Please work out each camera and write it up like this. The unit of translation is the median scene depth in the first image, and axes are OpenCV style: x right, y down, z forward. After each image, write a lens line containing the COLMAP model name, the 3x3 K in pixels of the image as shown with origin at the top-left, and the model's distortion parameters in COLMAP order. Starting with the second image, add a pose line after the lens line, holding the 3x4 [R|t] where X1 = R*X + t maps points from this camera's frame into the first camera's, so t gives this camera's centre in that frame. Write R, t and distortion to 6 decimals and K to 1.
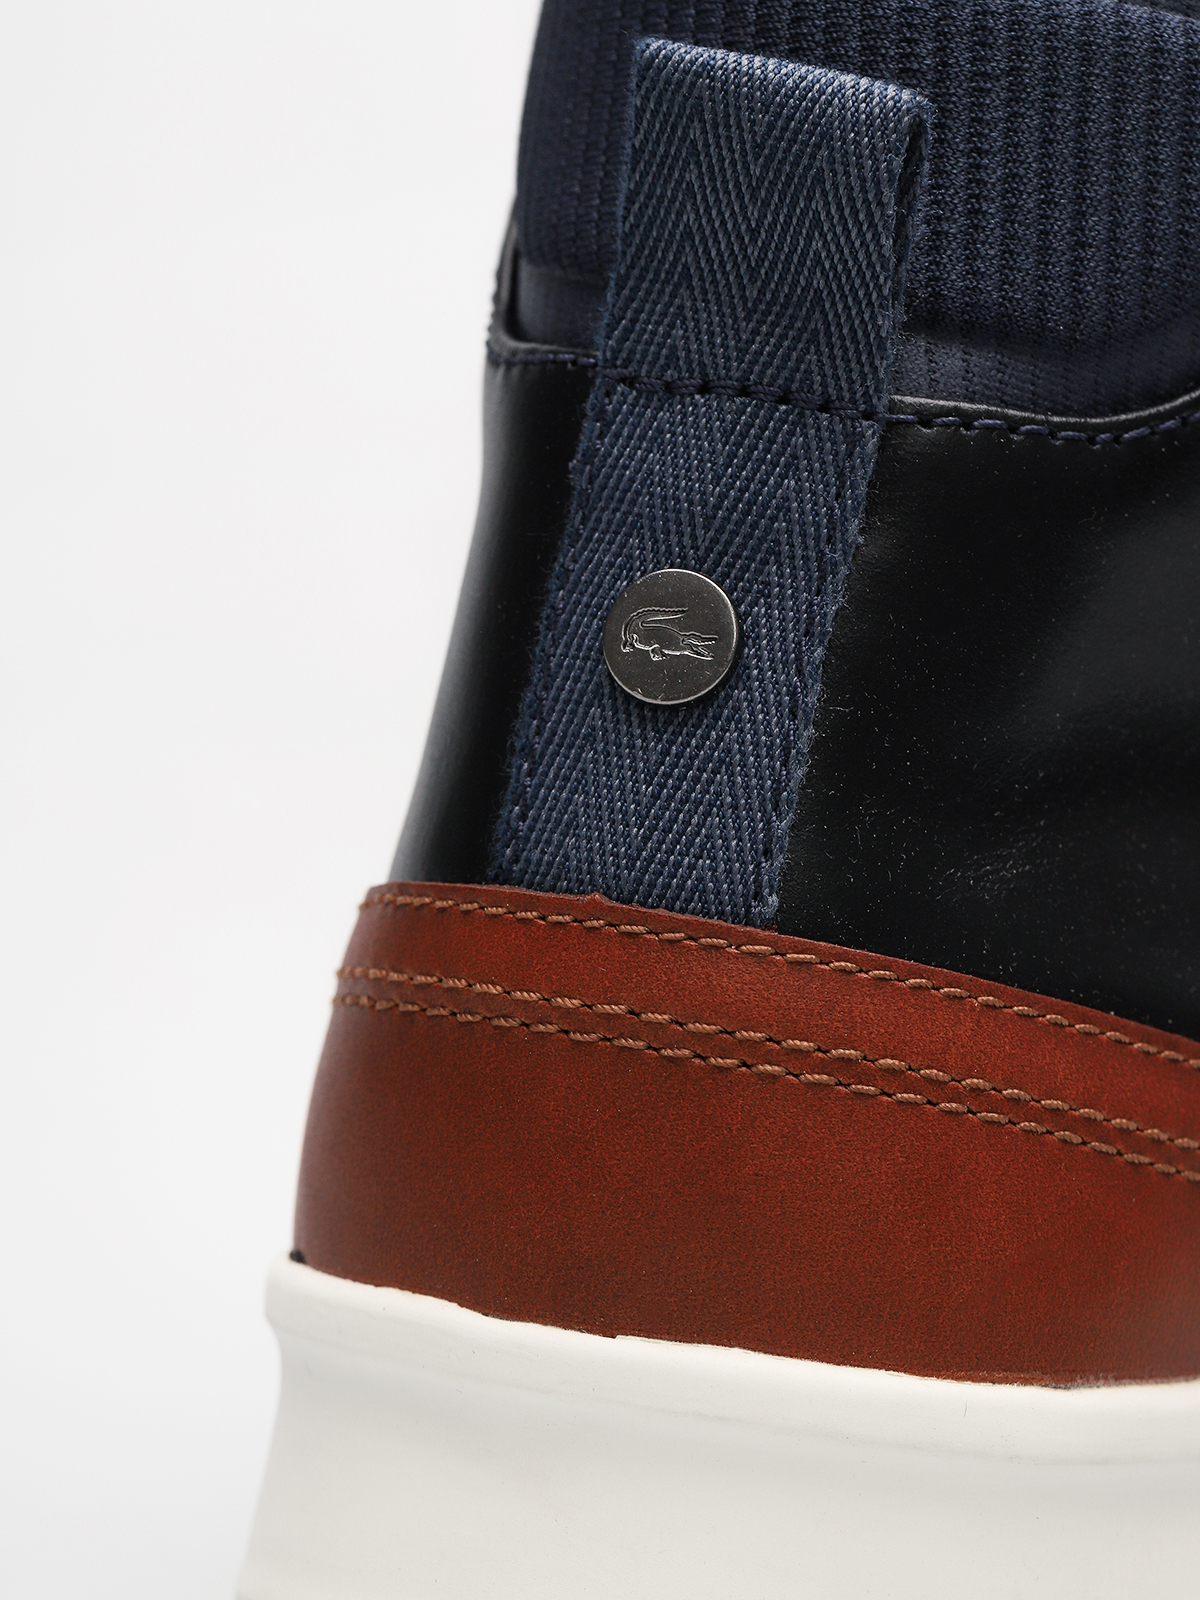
lens RADIAL K [[4523.5, 0, 599.0], [0, 4523.5, 801.8], [0, 0, 1]] dist [0.224971, 0.000000]
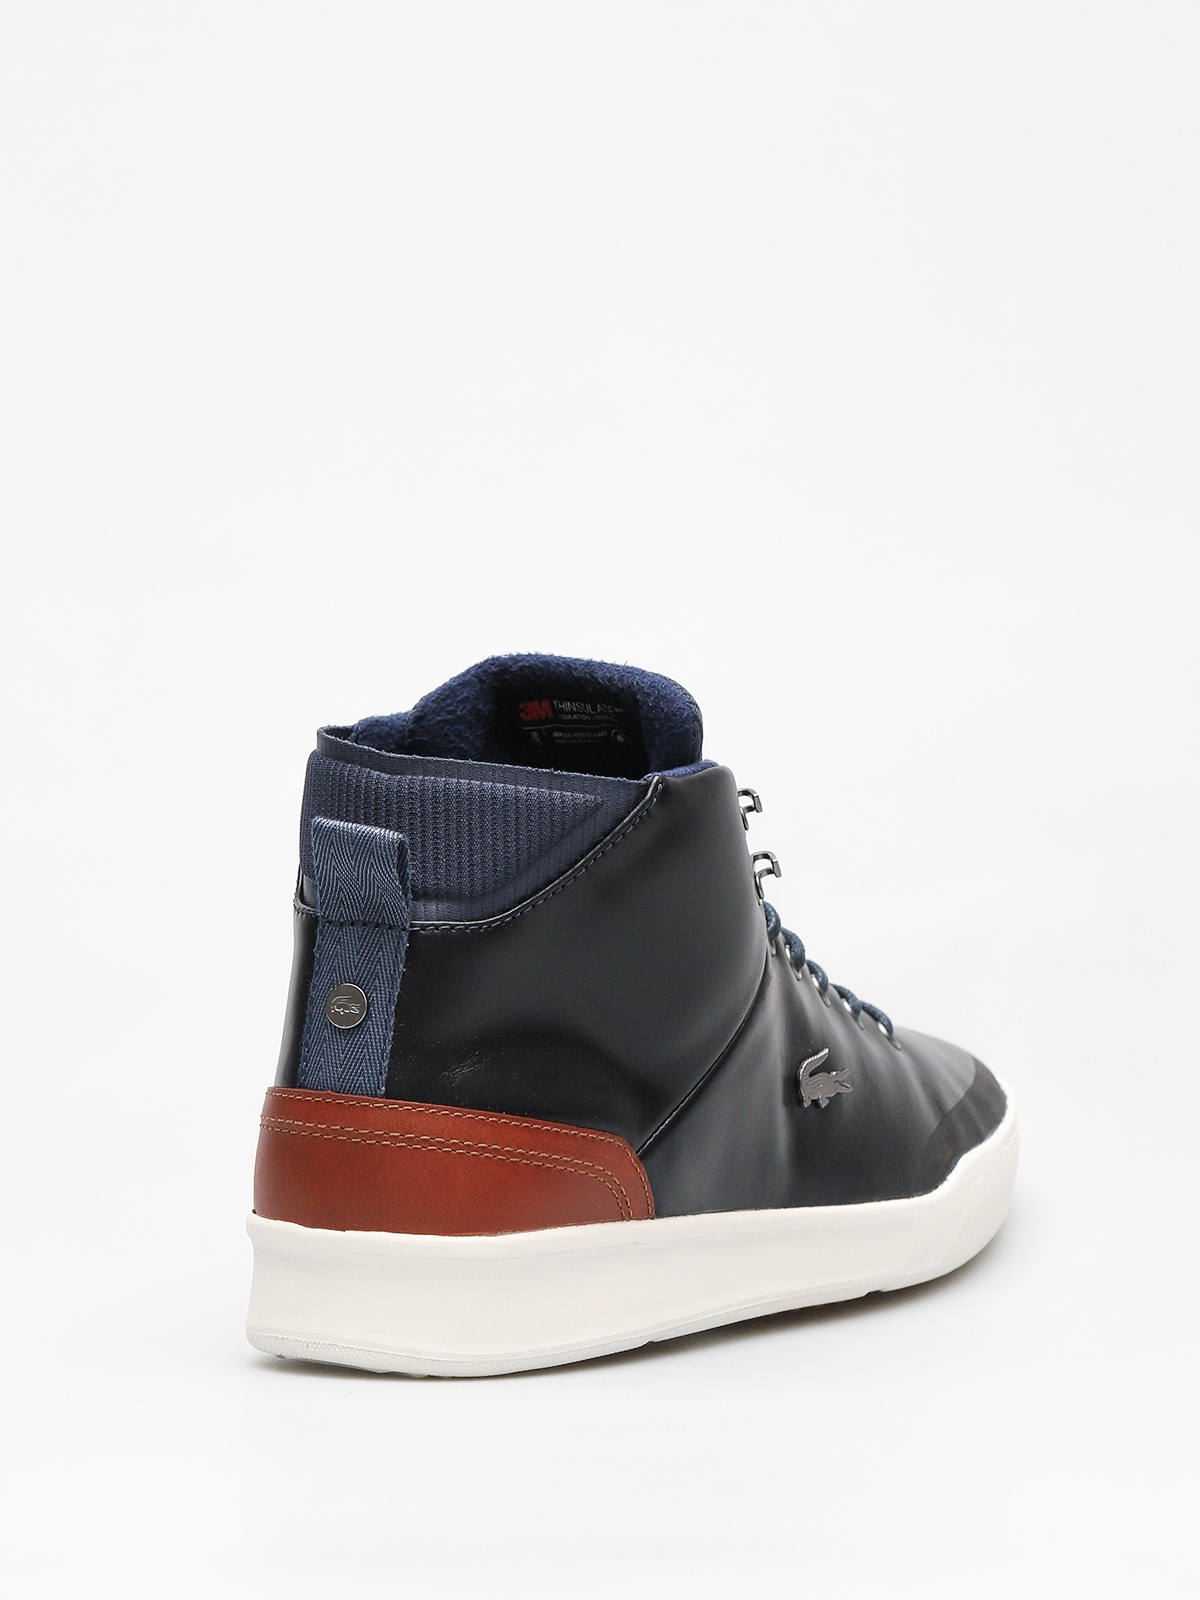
lens RADIAL K [[4523.5, 0, 600.8], [0, 4523.5, 798.6], [0, 0, 1]] dist [0.224971, 0.000000]
pose [[0.991761, -0.084355, -0.096403, 0.498242], [0.086426, 0.996105, 0.017502, -0.216409], [0.094551, -0.025689, 0.995189, -2.066381]]
